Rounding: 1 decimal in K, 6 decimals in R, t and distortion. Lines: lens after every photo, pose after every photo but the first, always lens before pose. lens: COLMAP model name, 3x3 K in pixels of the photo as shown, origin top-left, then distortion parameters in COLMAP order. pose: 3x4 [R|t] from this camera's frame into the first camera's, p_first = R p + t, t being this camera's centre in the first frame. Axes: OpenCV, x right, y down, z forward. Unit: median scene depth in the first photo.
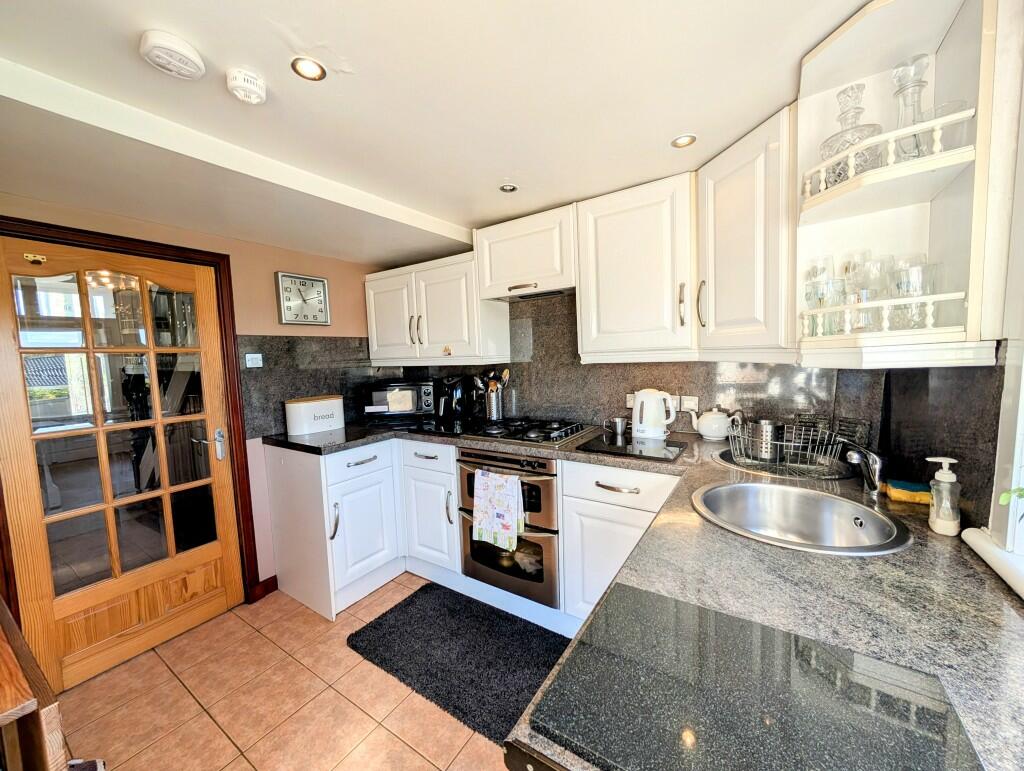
lens RADIAL K [[384.1, 0, 512.0], [0, 384.1, 385.5], [0, 0, 1]] dist [0.001898, 0.000092]
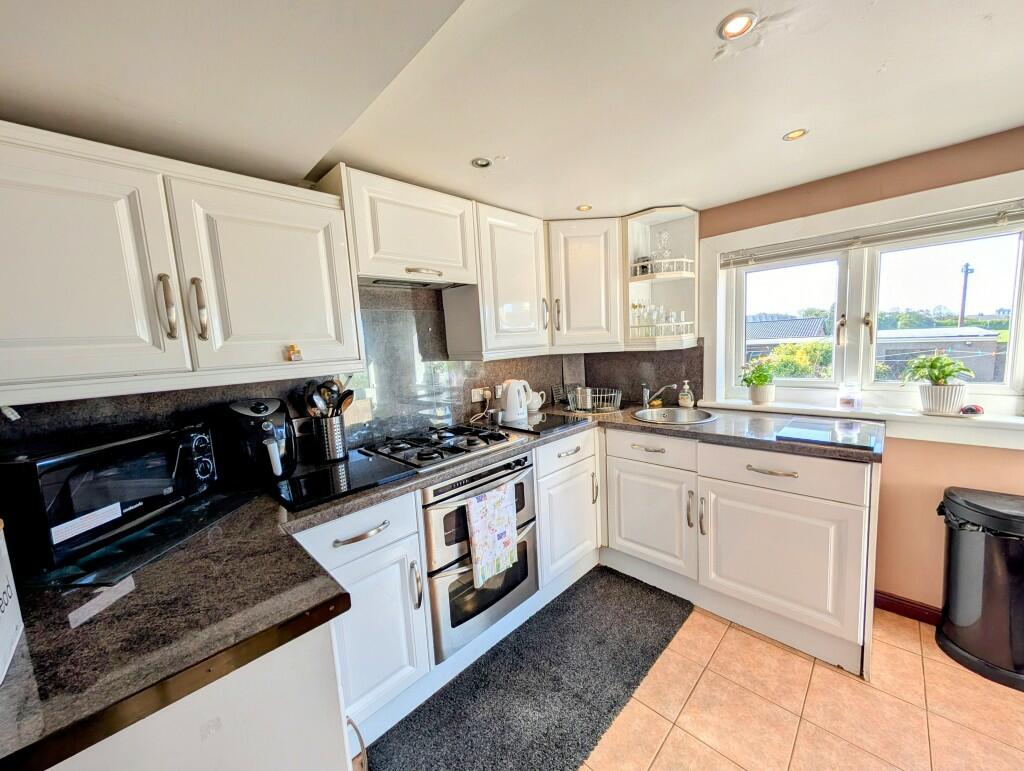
lens RADIAL K [[384.1, 0, 512.0], [0, 384.1, 385.5], [0, 0, 1]] dist [0.001898, 0.000092]
pose [[0.202564, -0.091126, 0.975020, -0.870710], [0.122813, 0.990164, 0.067026, -0.055363], [-0.971537, 0.106168, 0.211763, 0.774556]]
